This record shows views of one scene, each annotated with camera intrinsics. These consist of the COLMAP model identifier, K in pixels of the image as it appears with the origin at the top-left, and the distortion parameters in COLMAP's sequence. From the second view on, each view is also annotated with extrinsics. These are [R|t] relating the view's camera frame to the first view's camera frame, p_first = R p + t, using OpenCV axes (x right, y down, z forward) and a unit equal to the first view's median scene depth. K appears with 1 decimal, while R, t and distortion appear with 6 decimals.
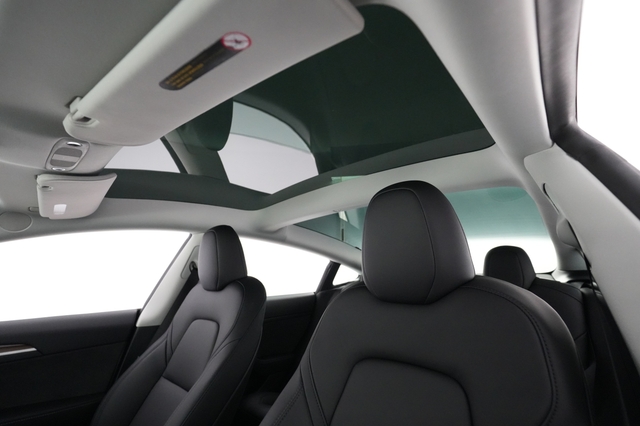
lens RADIAL K [[316.4, 0, 325.5], [0, 316.4, 212.9], [0, 0, 1]] dist [-0.001070, 0.000553]
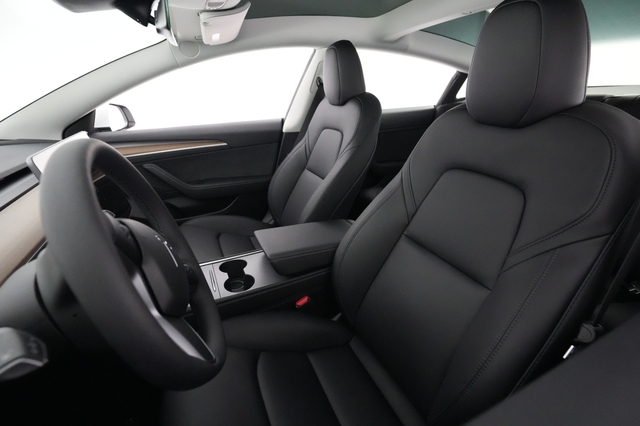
lens RADIAL K [[316.4, 0, 325.5], [0, 316.4, 212.9], [0, 0, 1]] dist [-0.001070, 0.000553]
pose [[0.930155, 0.134704, -0.341564, 0.057741], [0.076386, 0.838921, 0.538866, -0.053208], [0.359132, -0.527320, 0.770037, -0.123823]]
